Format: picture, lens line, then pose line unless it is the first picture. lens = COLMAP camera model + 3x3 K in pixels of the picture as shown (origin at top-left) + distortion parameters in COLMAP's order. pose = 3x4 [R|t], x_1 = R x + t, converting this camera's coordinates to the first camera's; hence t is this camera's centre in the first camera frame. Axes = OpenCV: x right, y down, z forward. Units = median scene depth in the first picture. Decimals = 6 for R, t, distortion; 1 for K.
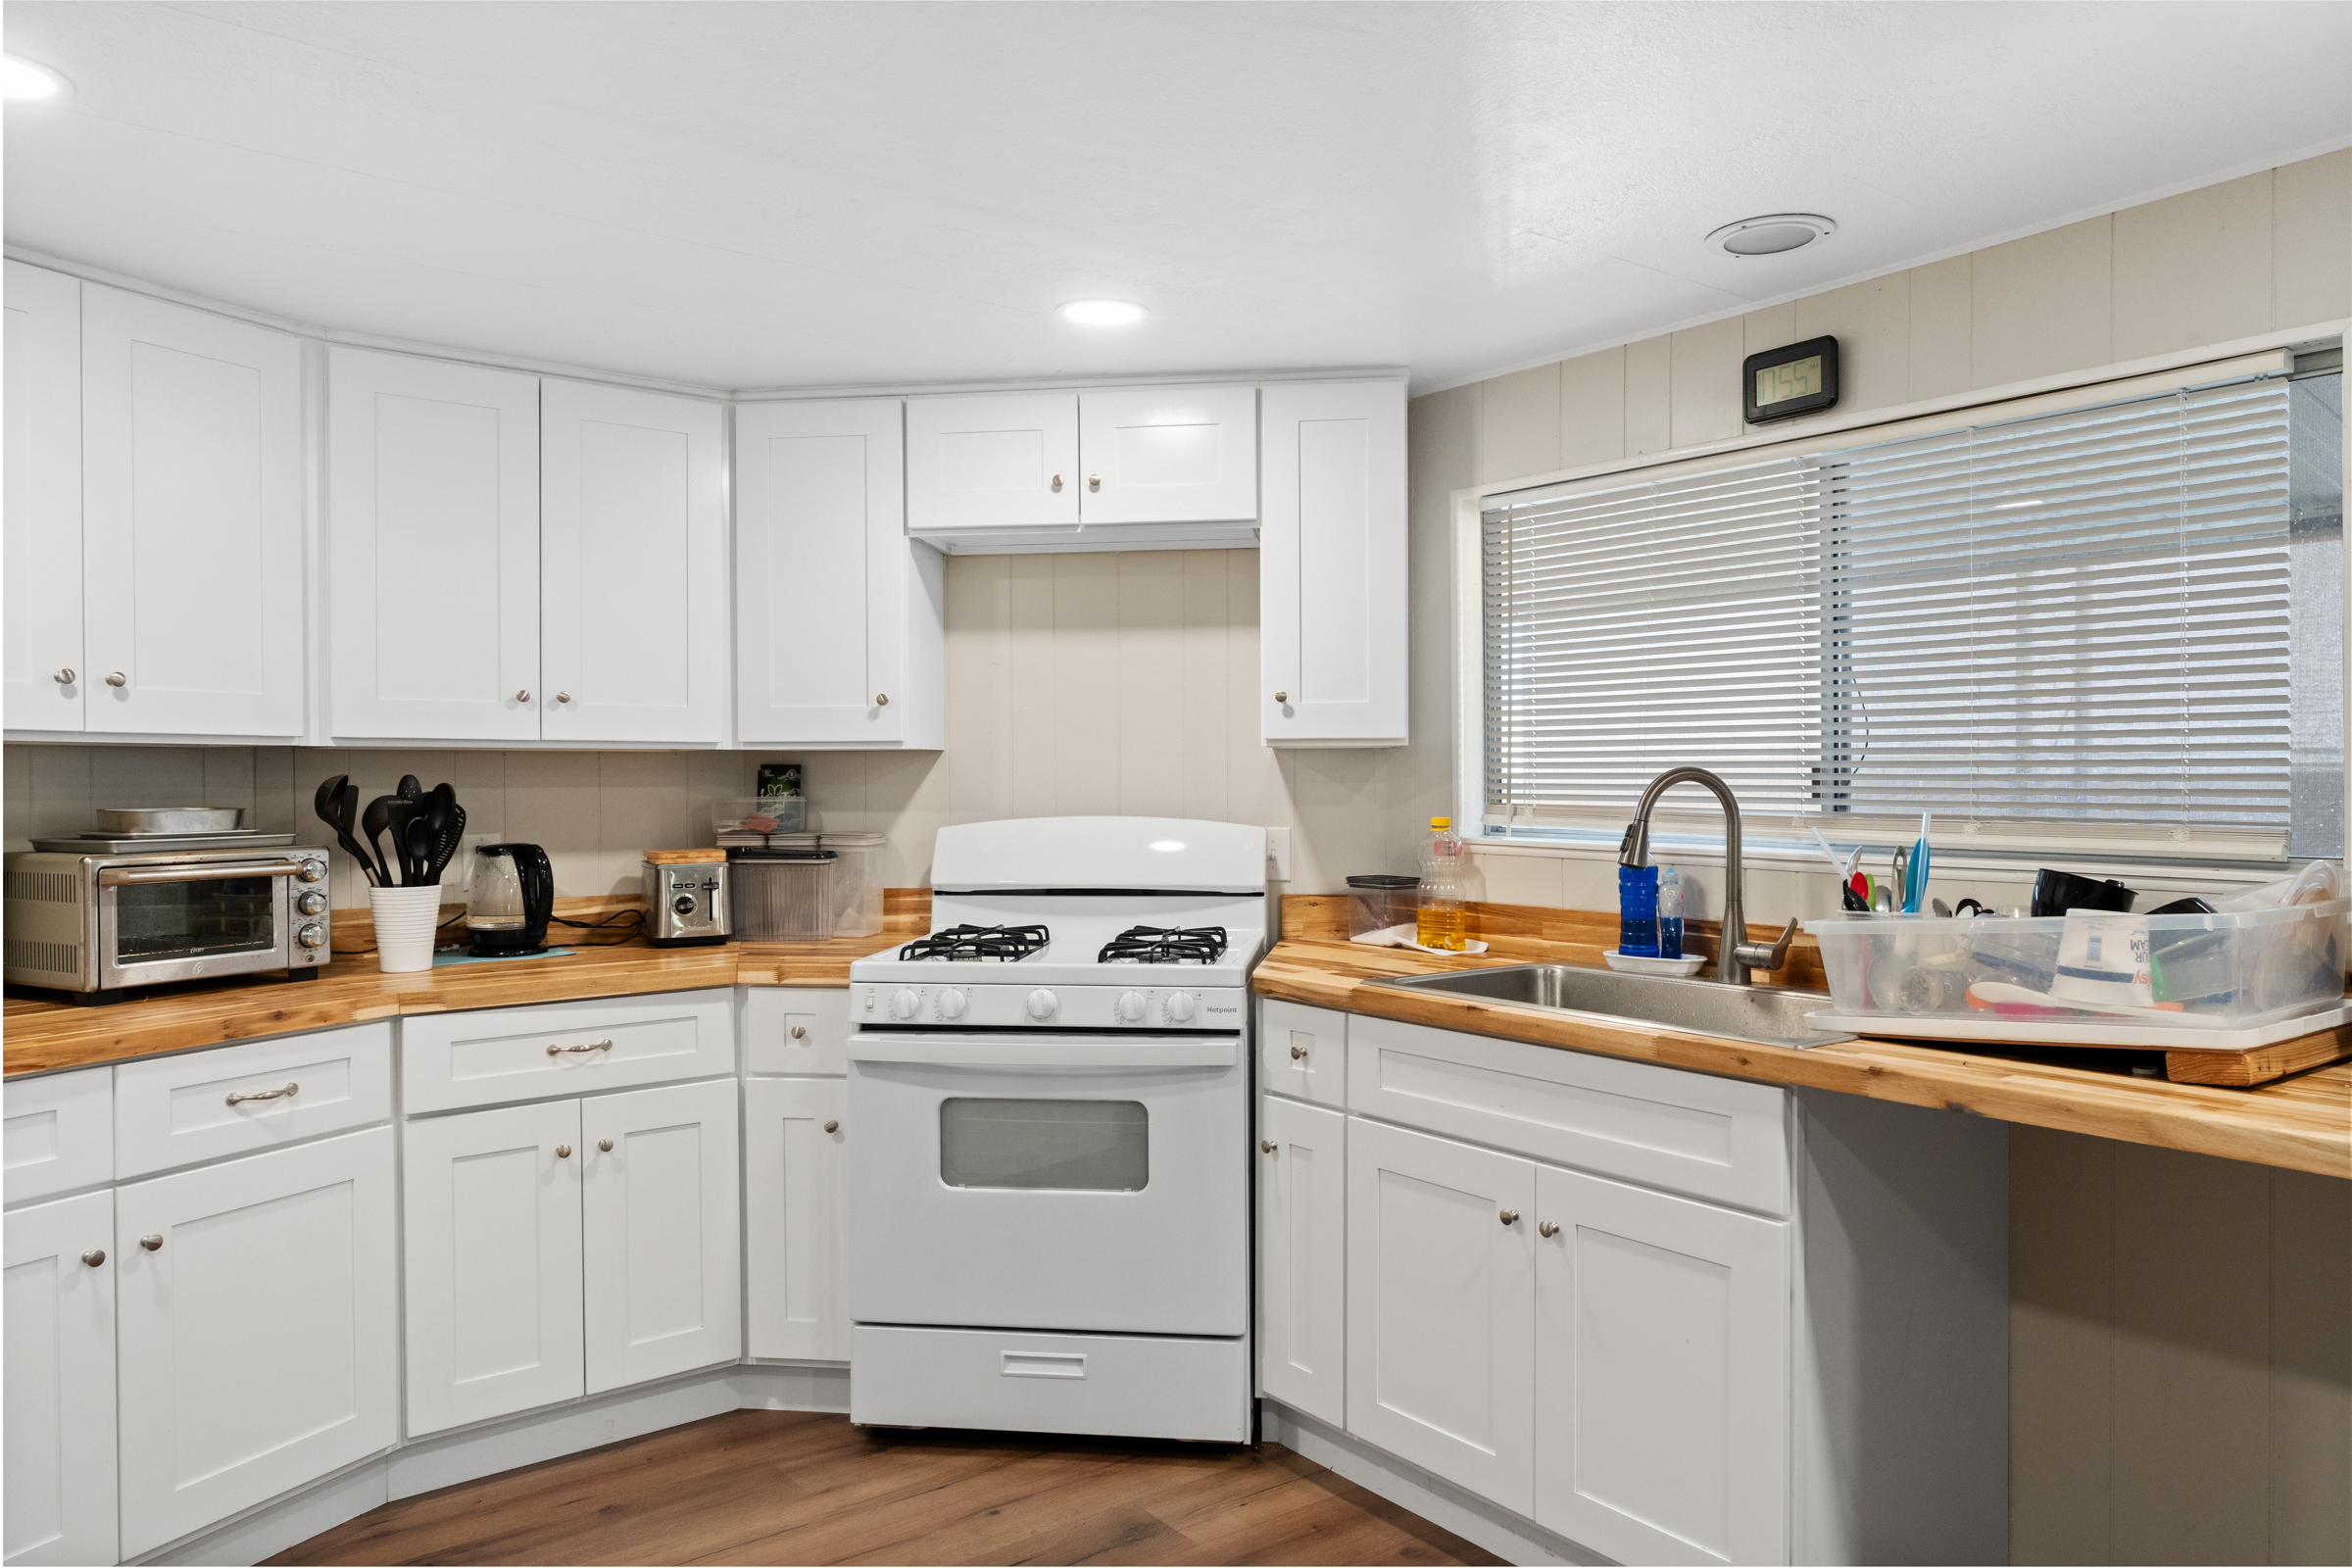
lens RADIAL K [[1547.0, 0, 1173.8], [0, 1547.0, 789.1], [0, 0, 1]] dist [0.006974, -0.000750]
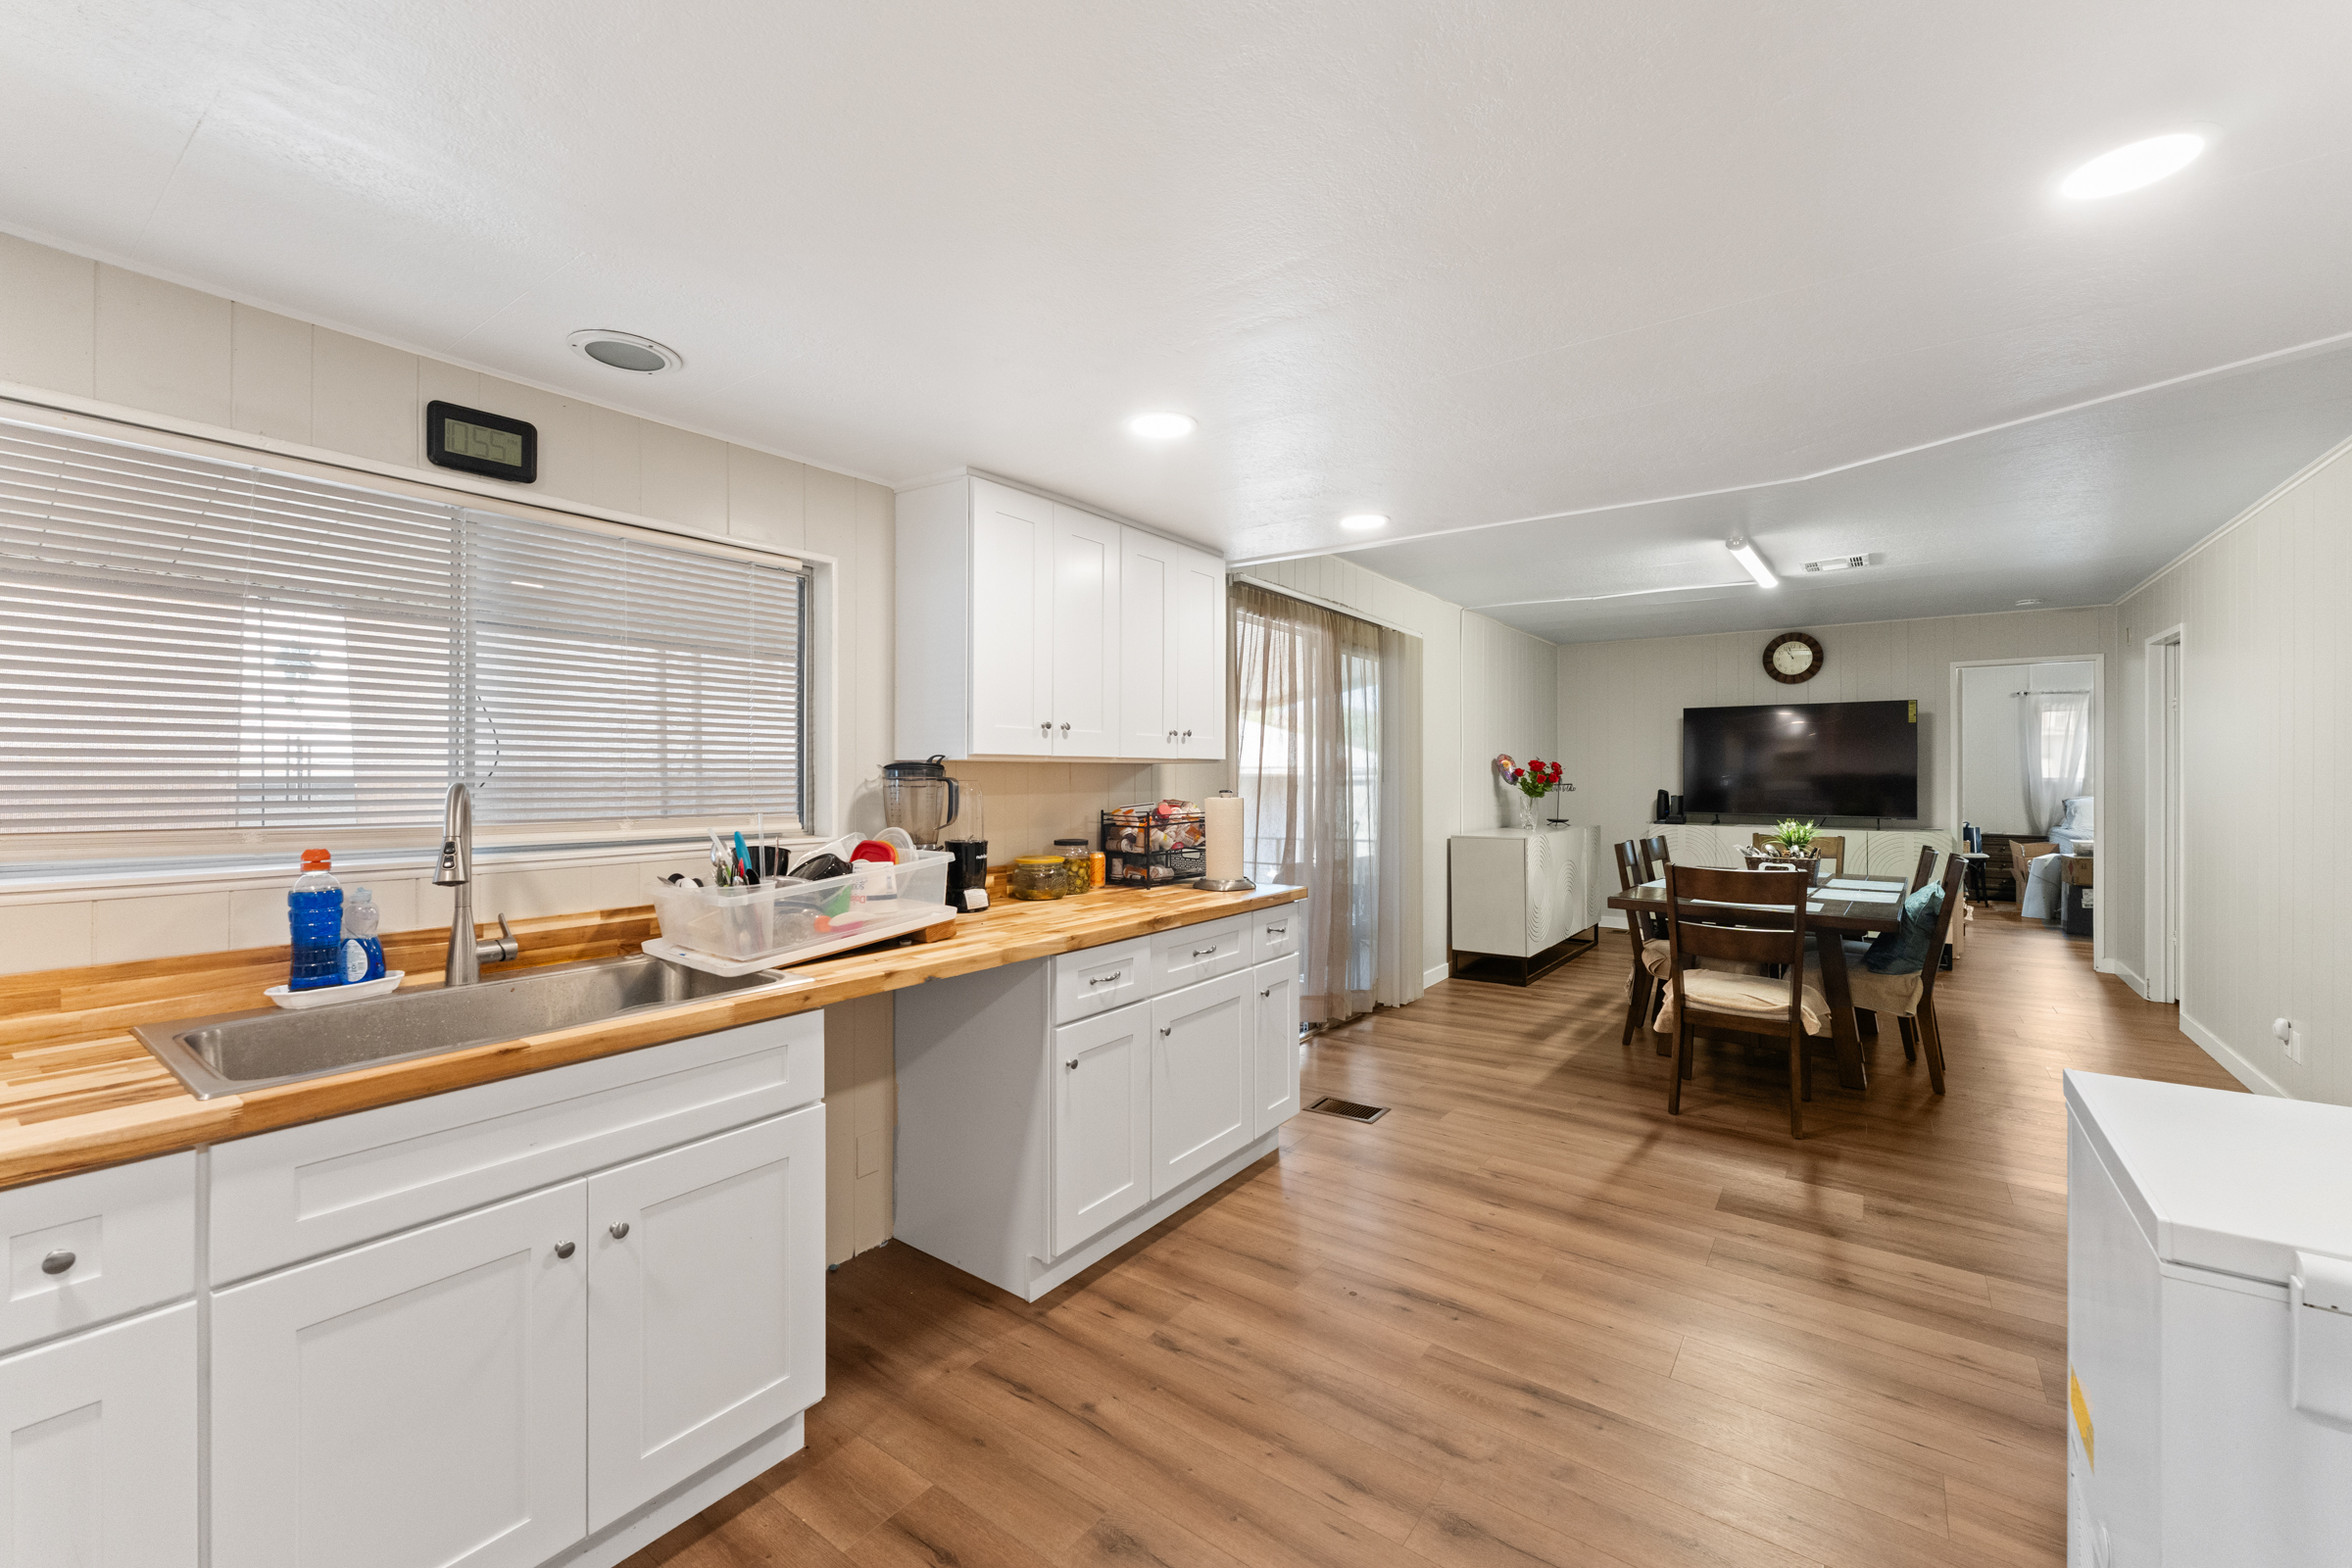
lens RADIAL K [[943.1, 0, 1170.6], [0, 943.1, 766.8], [0, 0, 1]] dist [-0.000961, -0.000093]
pose [[-0.277238, 0.009635, 0.960753, -0.377054], [0.007093, 0.999943, -0.007981, -0.014765], [-0.960775, 0.004602, -0.277290, 0.658745]]
